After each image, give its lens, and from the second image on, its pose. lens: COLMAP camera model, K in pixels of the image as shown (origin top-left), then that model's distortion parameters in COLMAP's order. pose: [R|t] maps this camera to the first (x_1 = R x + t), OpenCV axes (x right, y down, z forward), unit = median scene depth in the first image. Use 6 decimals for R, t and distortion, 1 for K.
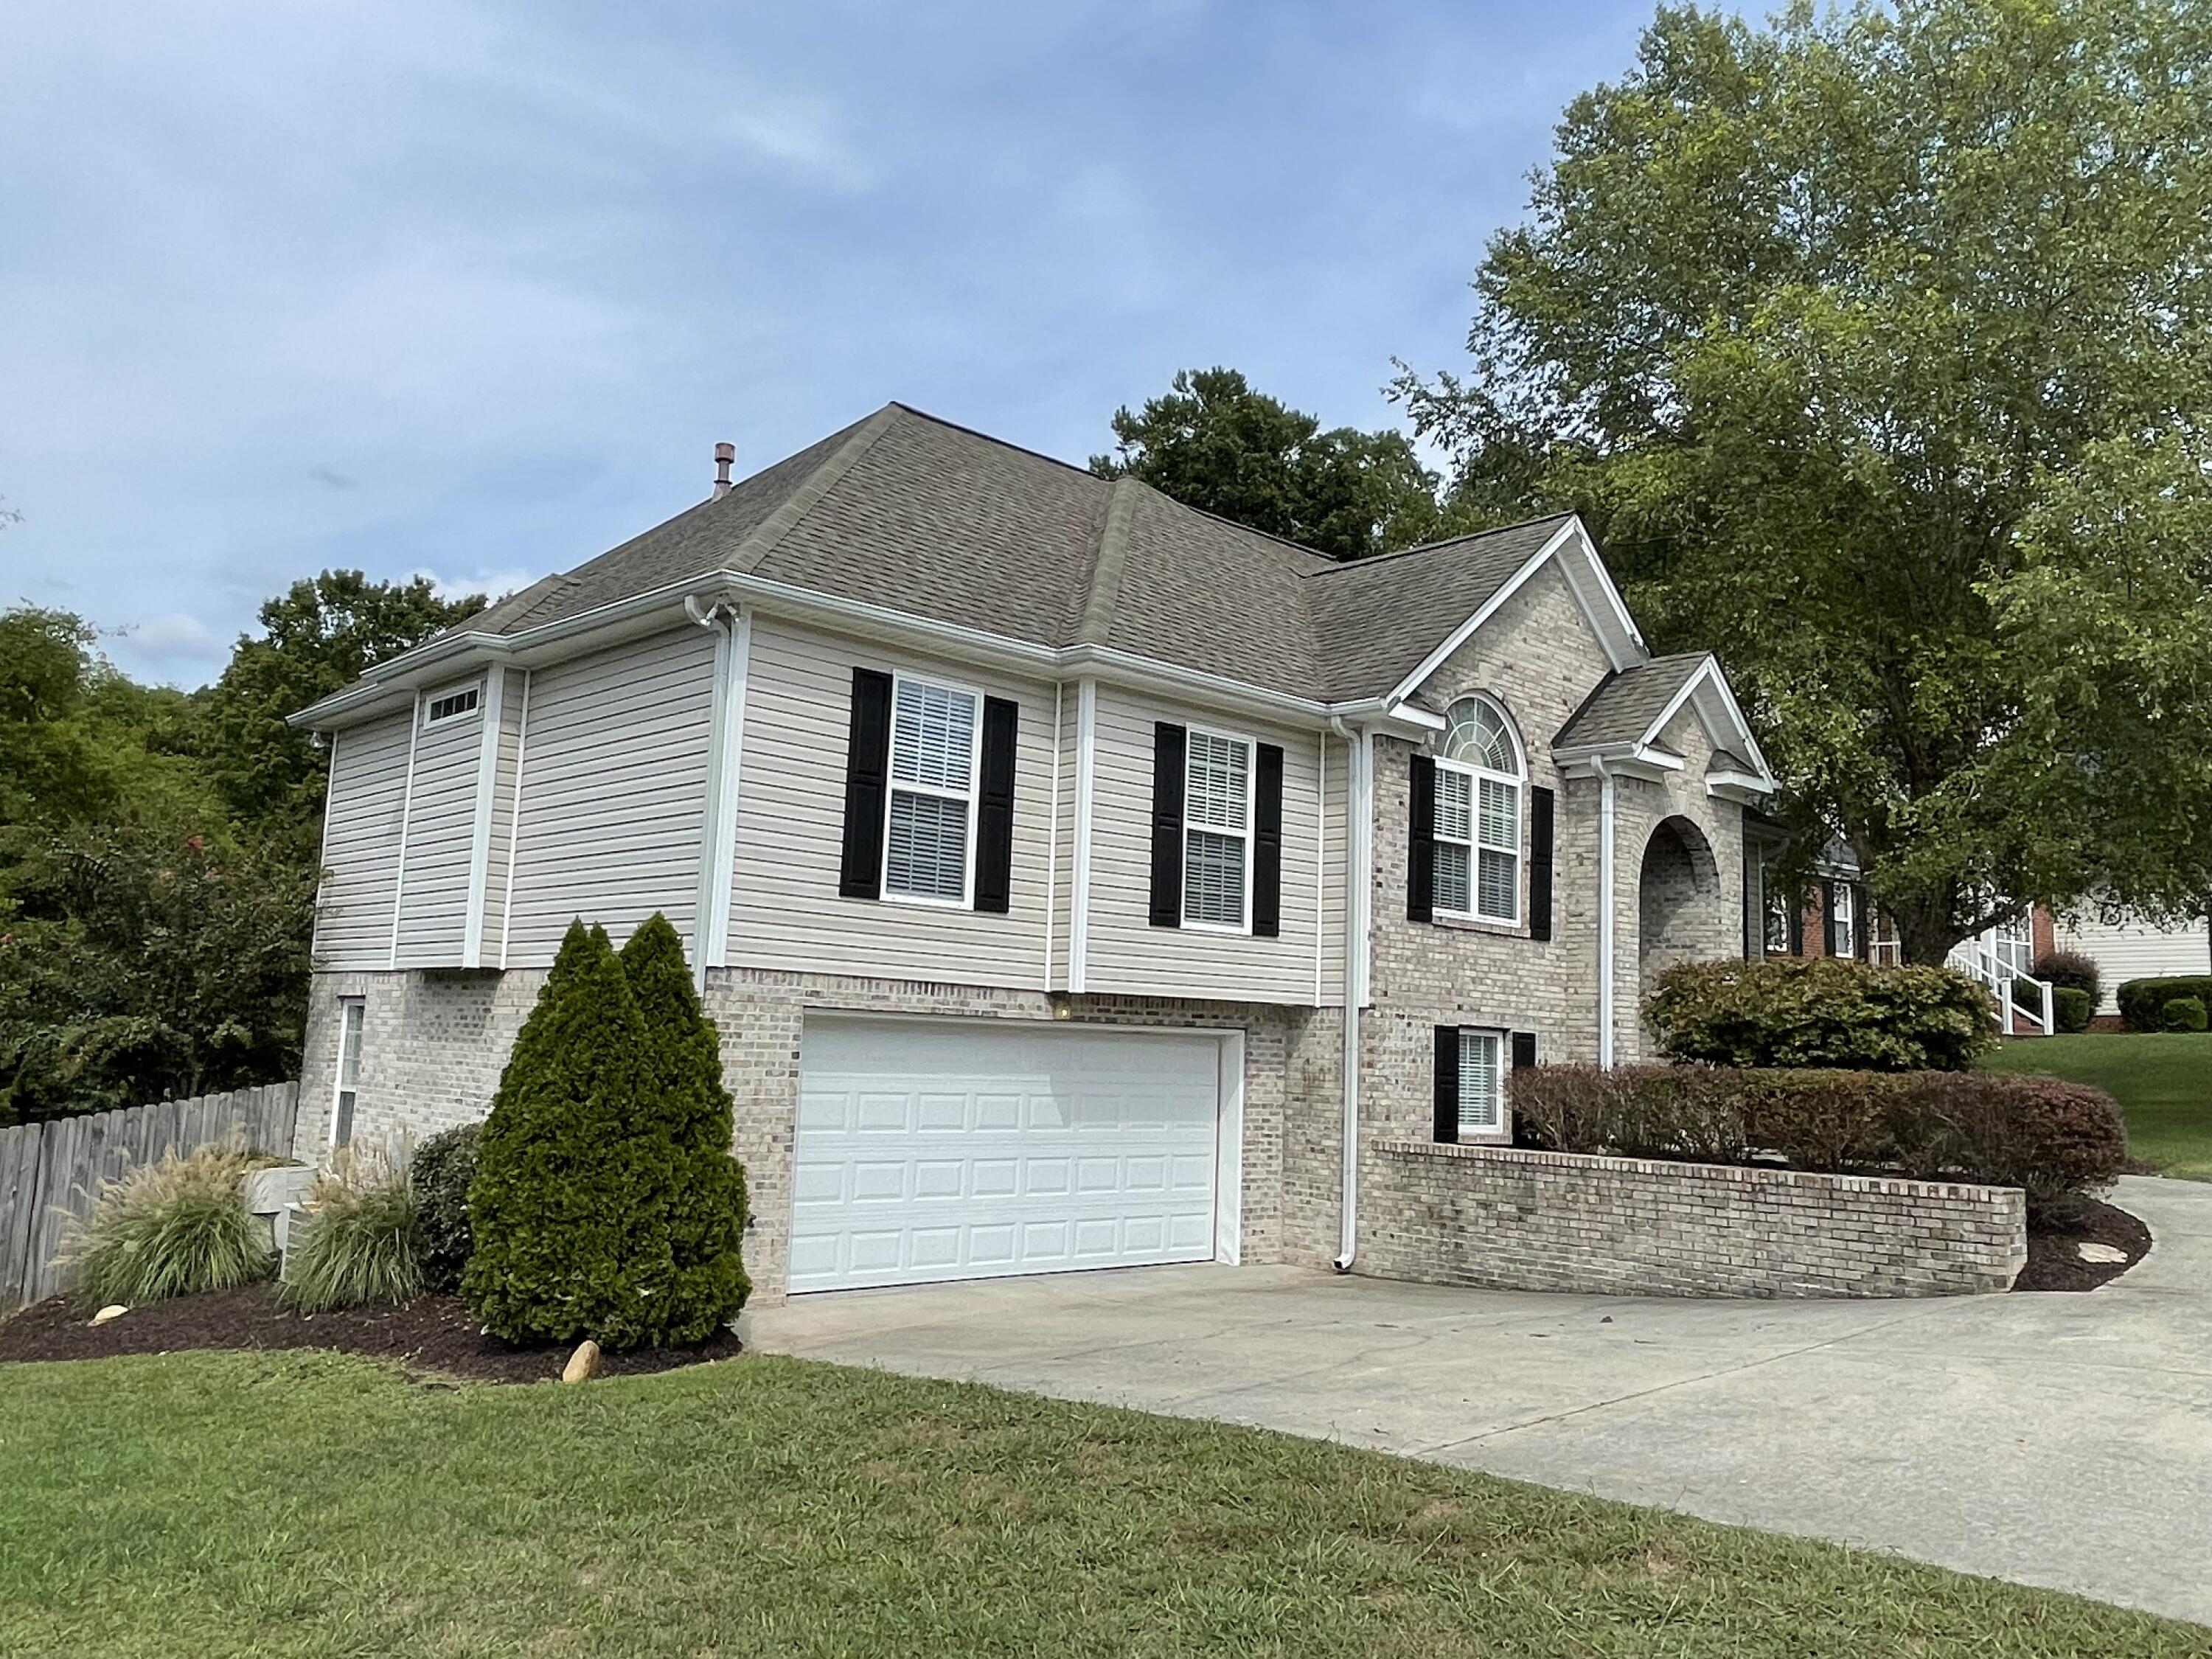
lens RADIAL K [[1684.5, 0, 1106.0], [0, 1684.5, 829.5], [0, 0, 1]] dist [0.047422, -0.098106]
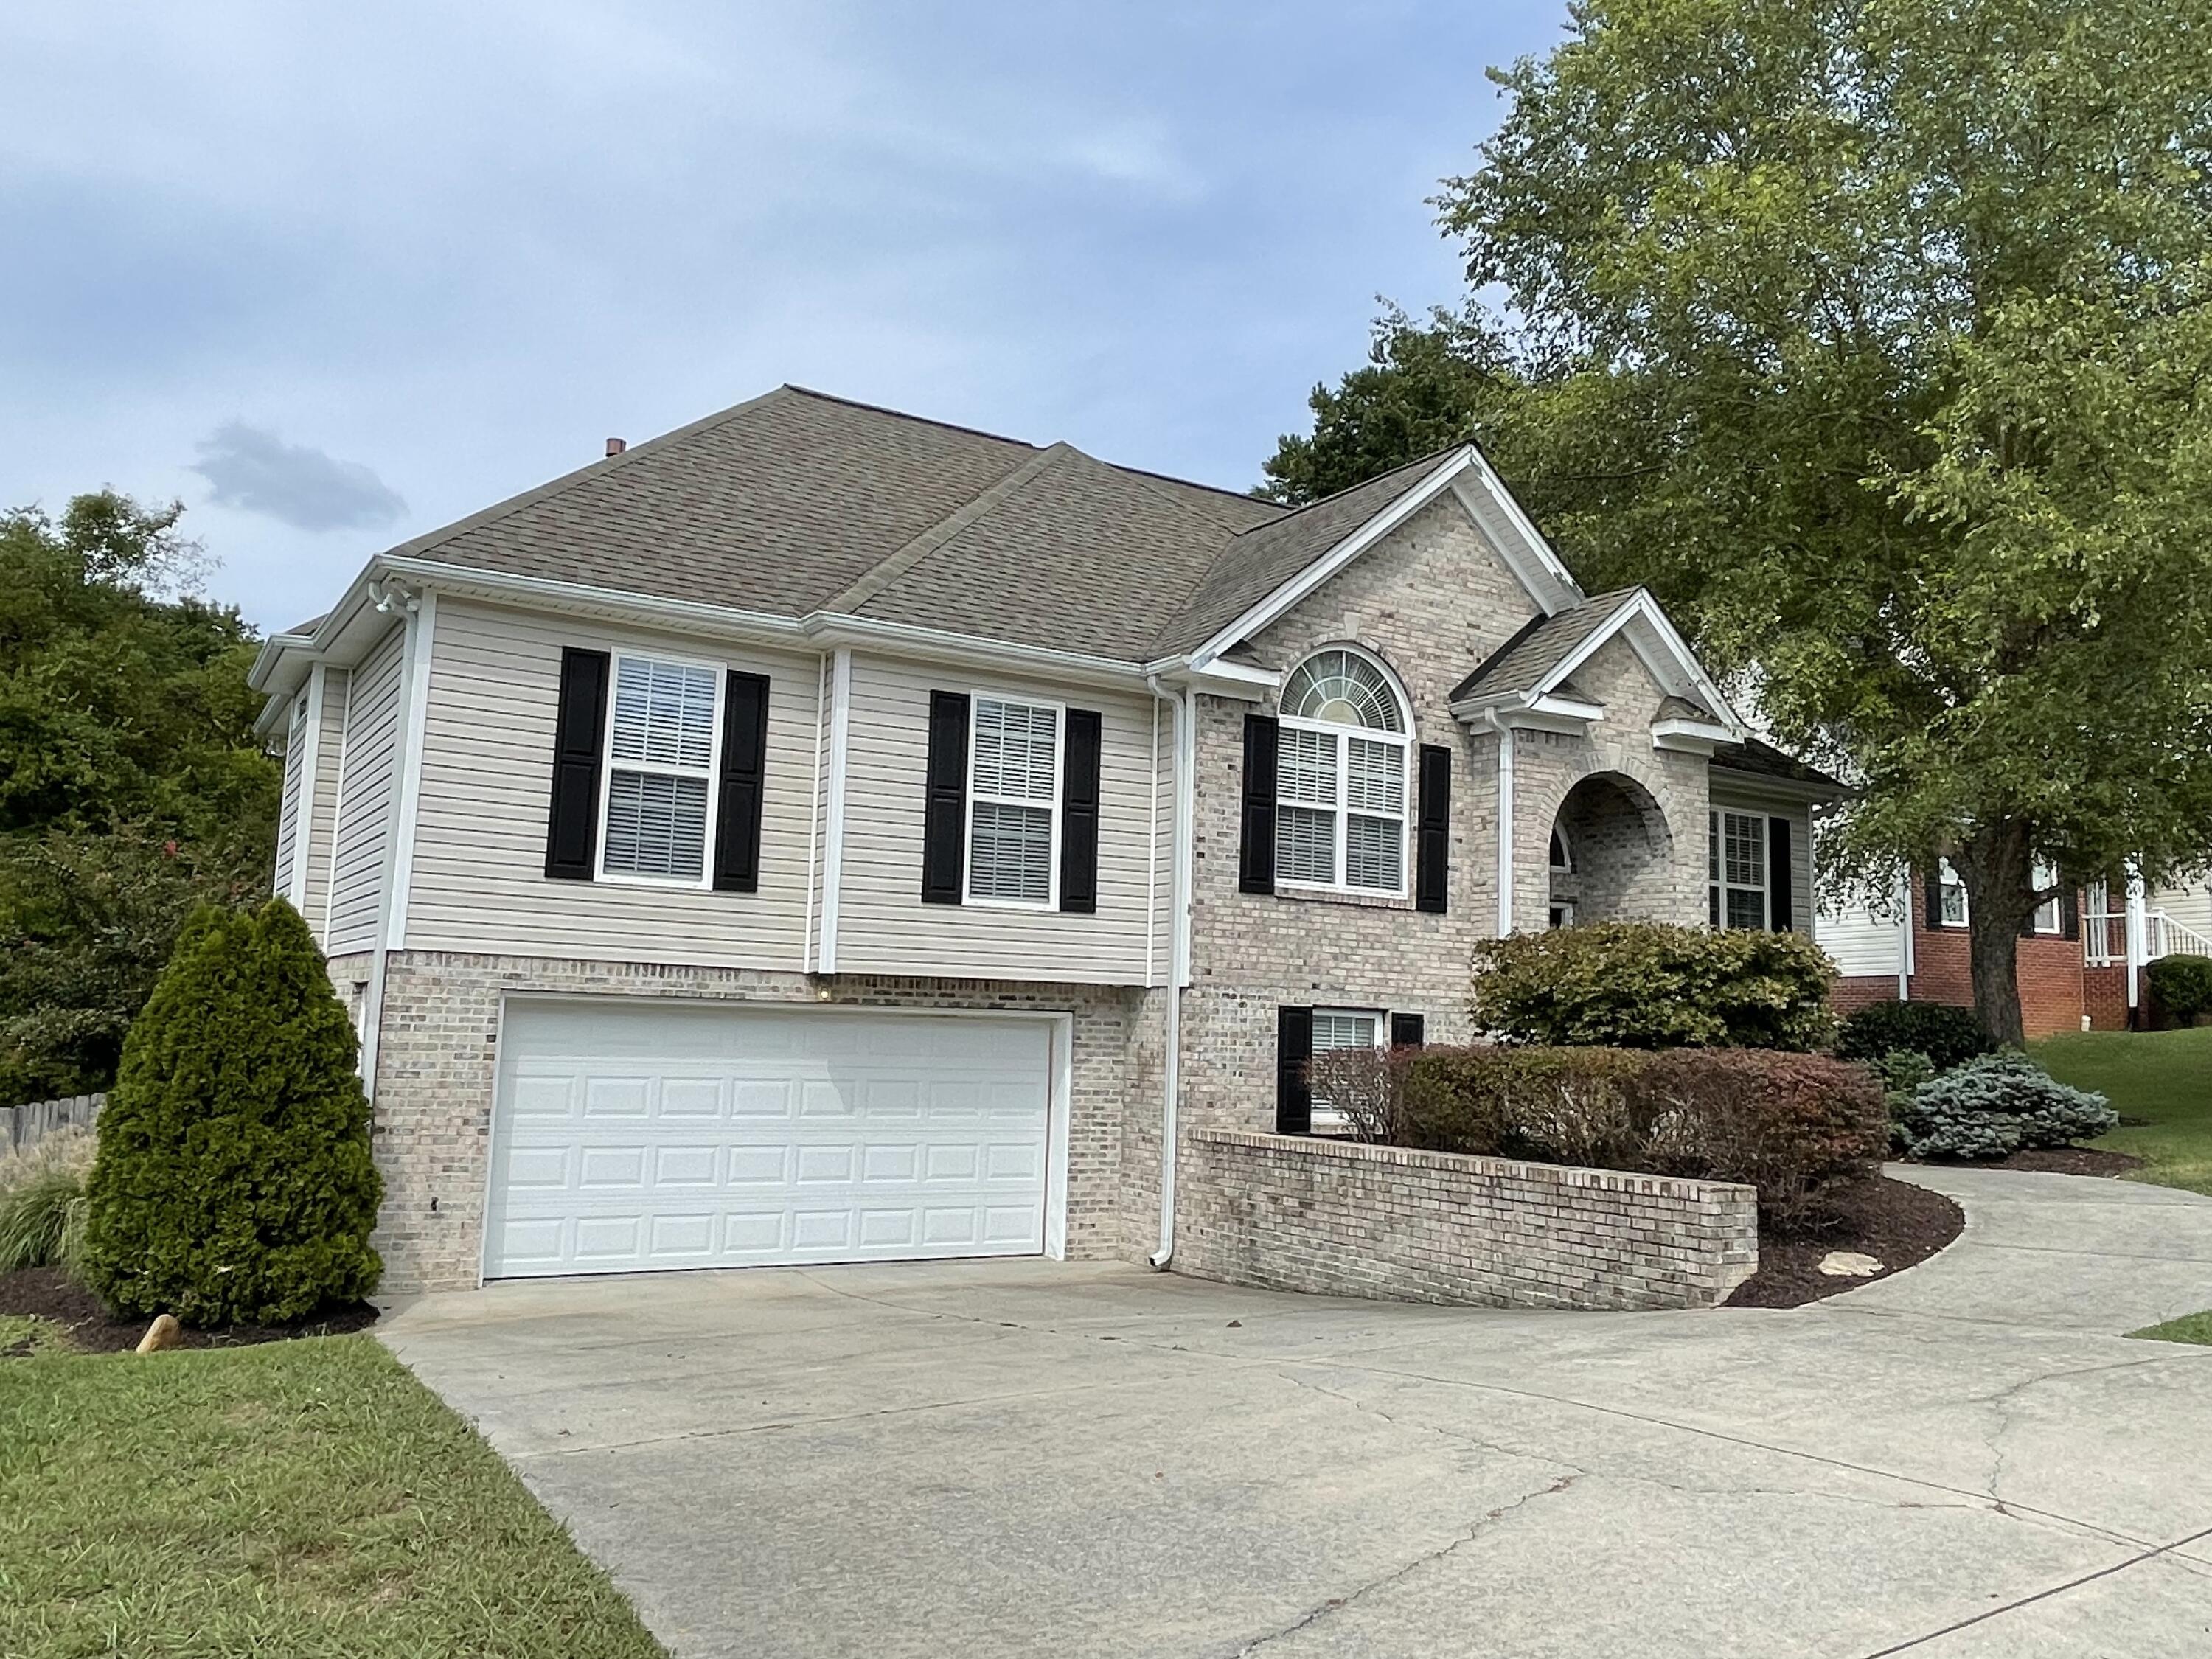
lens RADIAL K [[1684.5, 0, 1106.0], [0, 1684.5, 829.5], [0, 0, 1]] dist [0.047422, -0.098106]
pose [[0.978663, -0.030585, -0.203182, 0.327600], [0.030682, 0.999526, -0.002674, 0.021353], [0.203167, -0.003617, 0.979137, 0.085024]]
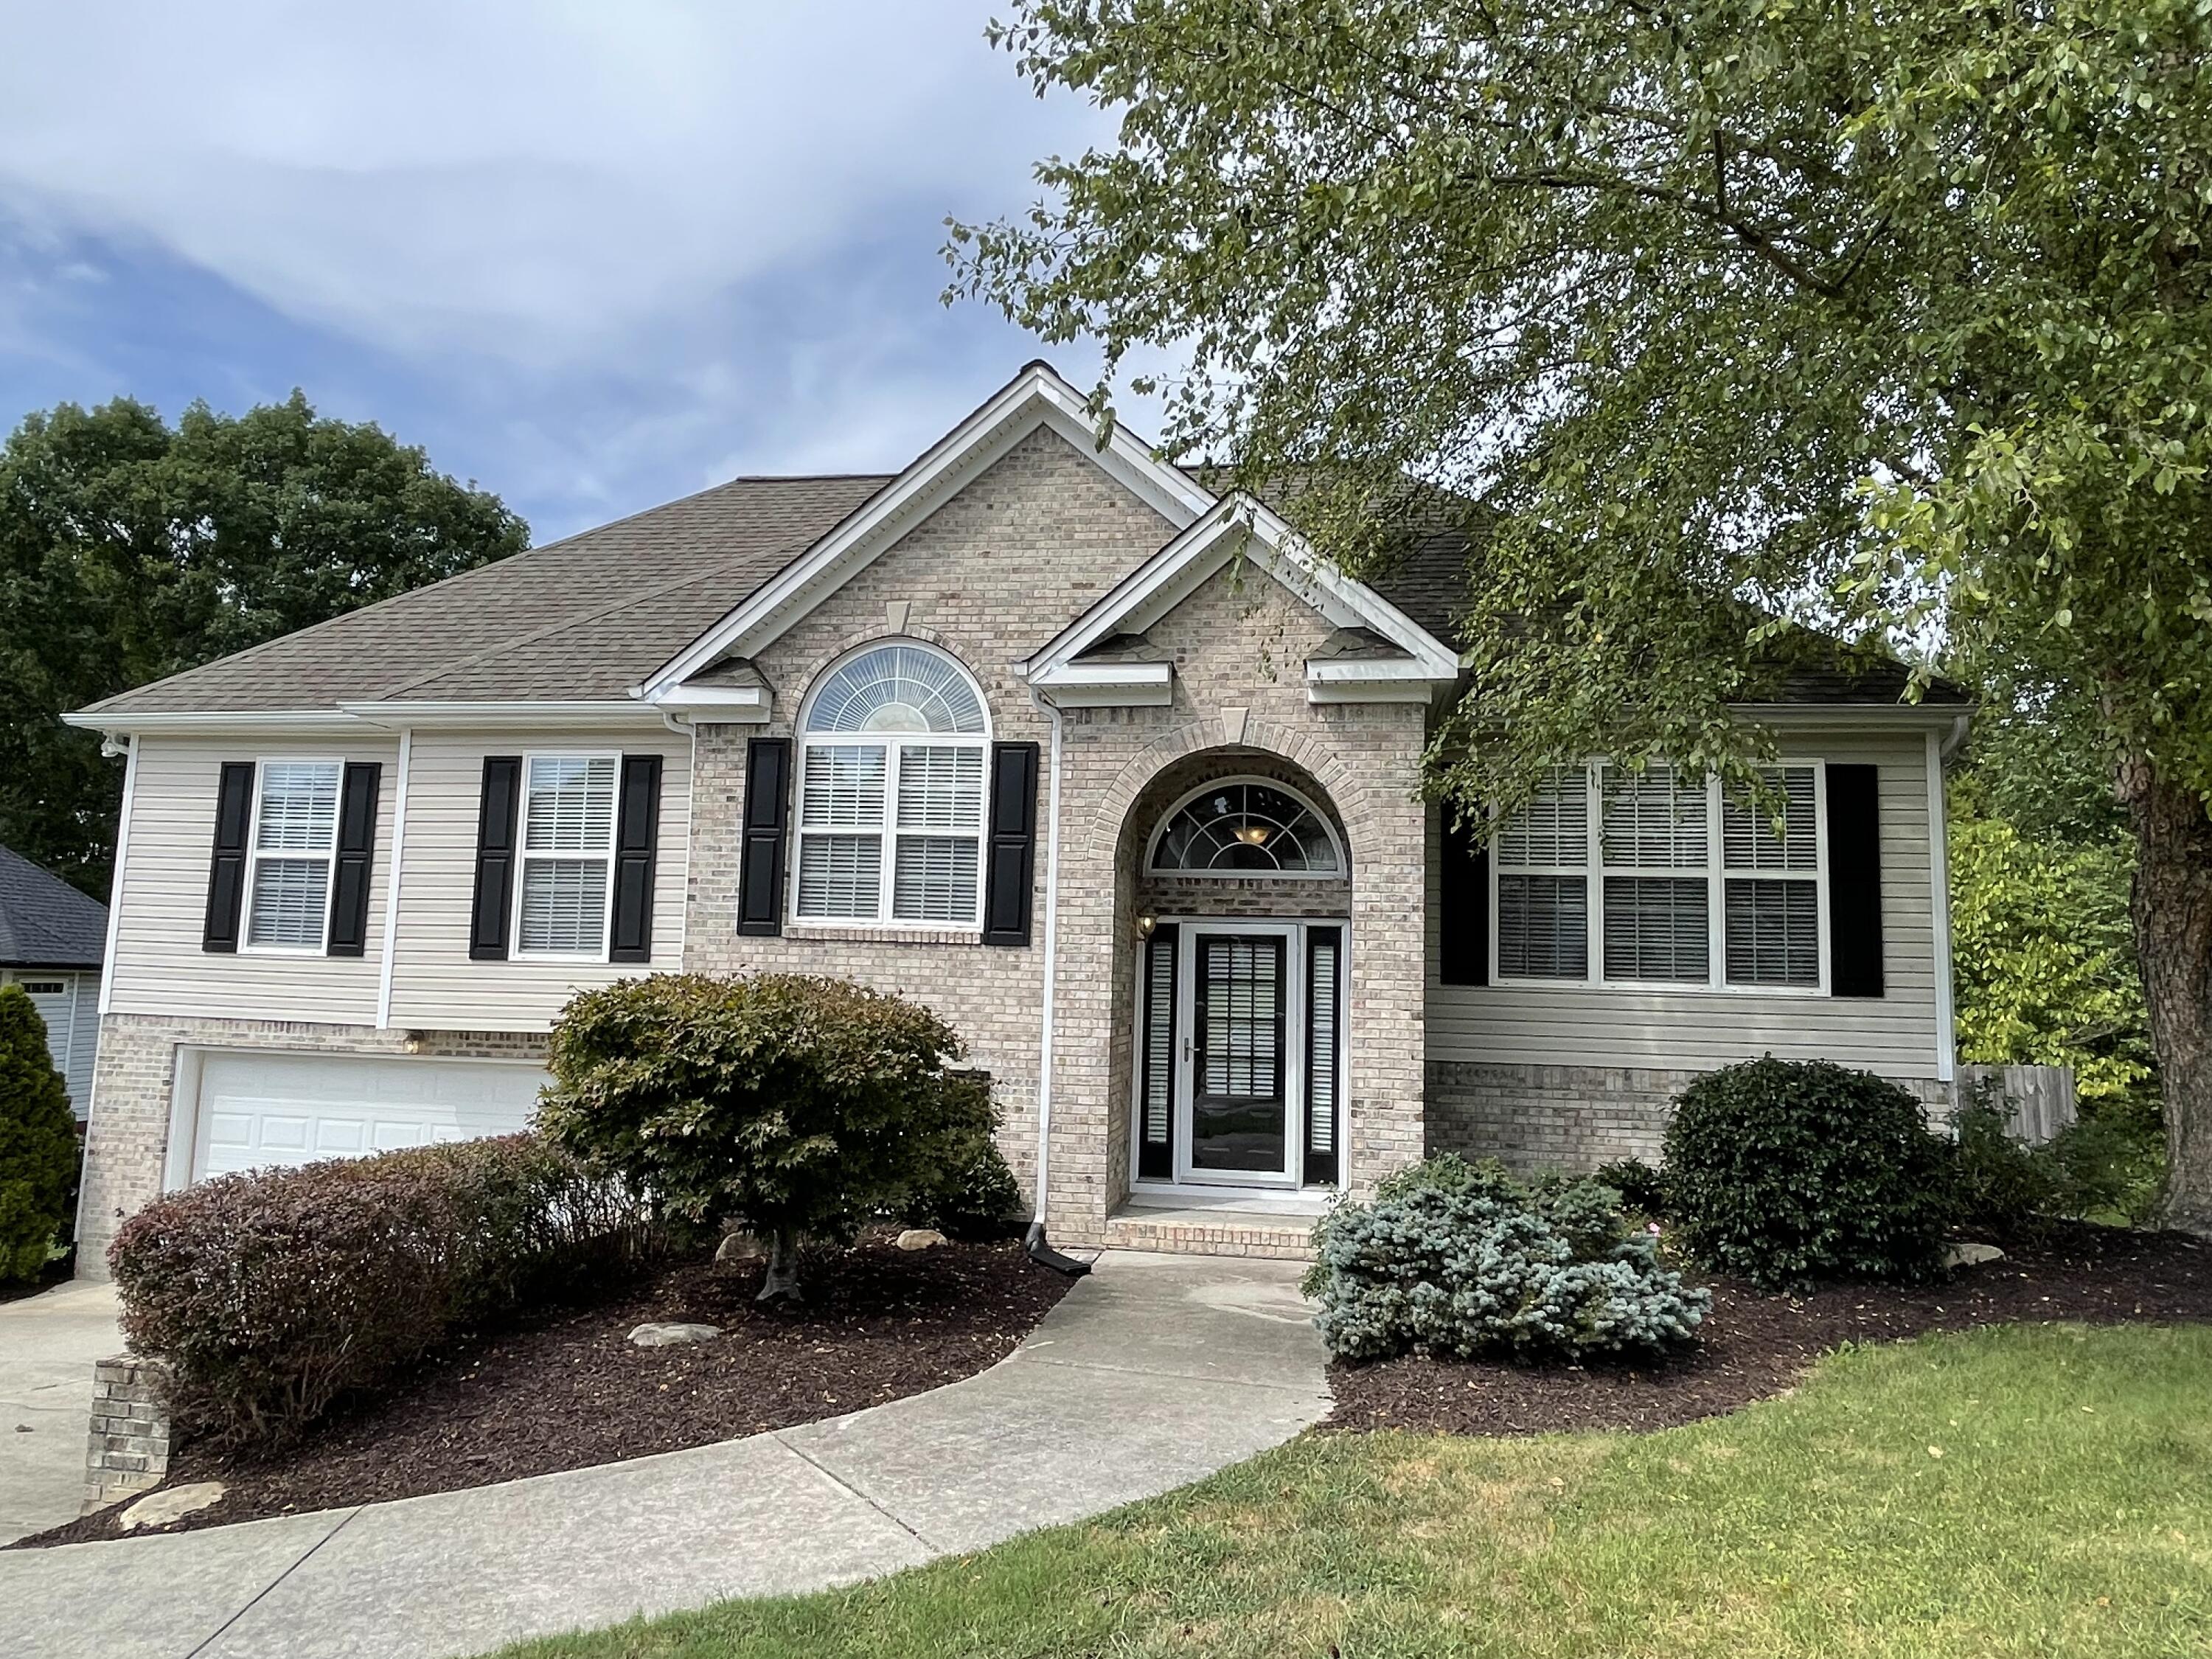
lens RADIAL K [[1483.3, 0, 1106.0], [0, 1483.3, 829.5], [0, 0, 1]] dist [-0.009717, -0.007240]
pose [[0.616606, -0.105678, -0.780147, 0.967661], [0.097097, 0.993592, -0.057849, 0.068117], [0.781262, -0.040080, 0.622916, 0.757824]]
